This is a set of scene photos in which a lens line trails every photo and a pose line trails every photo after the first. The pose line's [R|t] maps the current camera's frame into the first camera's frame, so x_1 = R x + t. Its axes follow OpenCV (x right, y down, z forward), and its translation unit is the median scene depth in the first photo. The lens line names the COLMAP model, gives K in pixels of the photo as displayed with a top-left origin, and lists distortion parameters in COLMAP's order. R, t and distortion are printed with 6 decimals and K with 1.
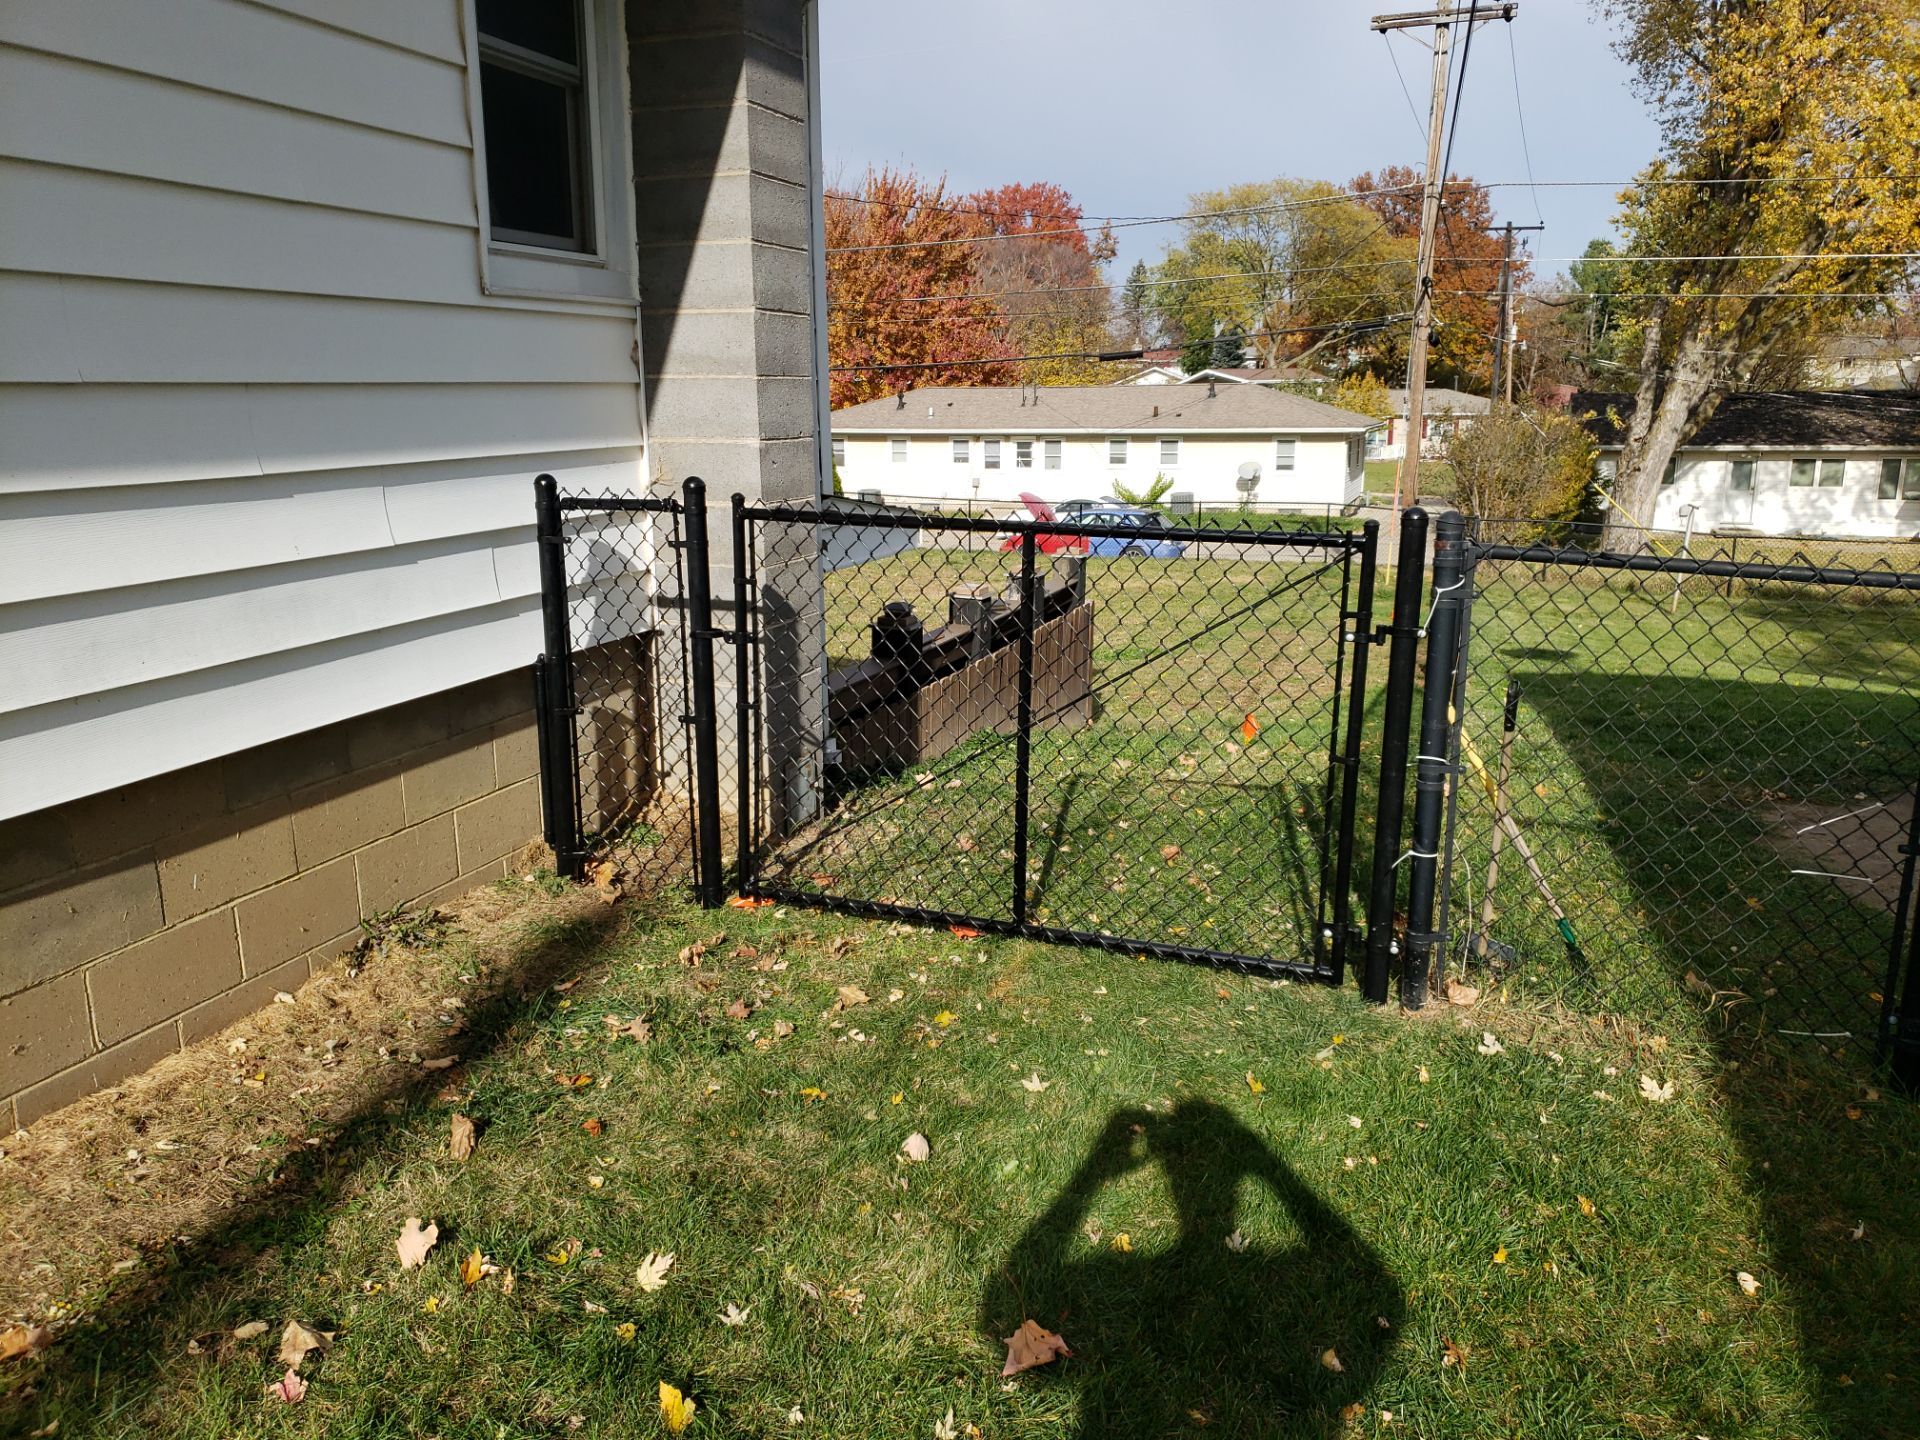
lens RADIAL K [[1482.9, 0, 970.5], [0, 1482.9, 722.7], [0, 0, 1]] dist [0.021751, 0.003695]
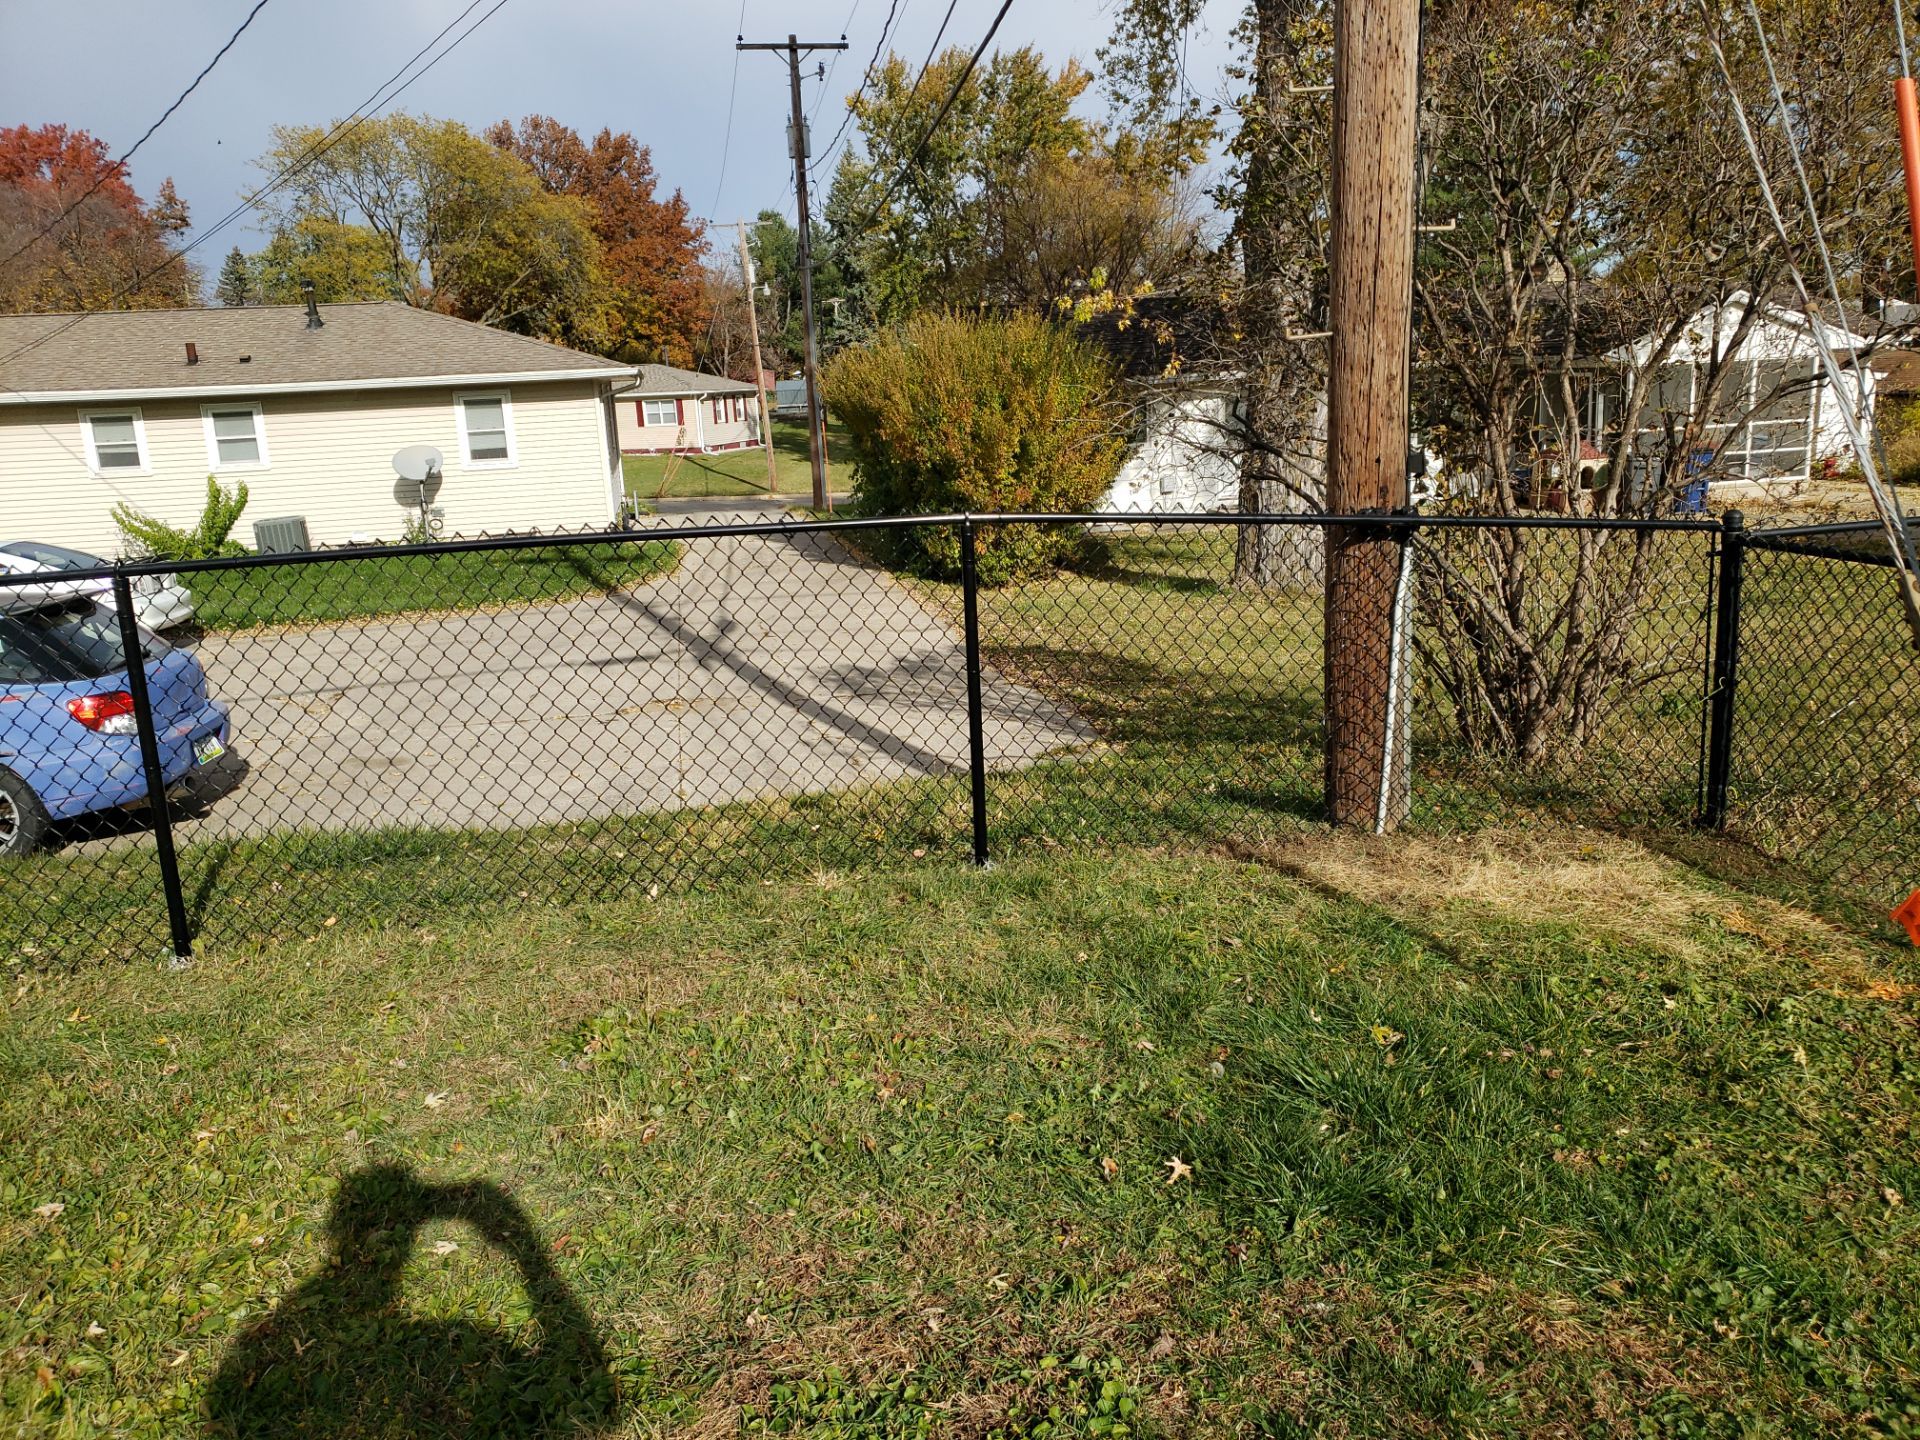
lens RADIAL K [[1482.9, 0, 961.2], [0, 1482.9, 702.9], [0, 0, 1]] dist [0.021751, 0.003695]
pose [[0.859199, -0.145020, 0.490659, 0.046236], [0.155176, 0.987680, 0.020190, -0.038020], [-0.487543, 0.058791, 0.871118, 0.253752]]
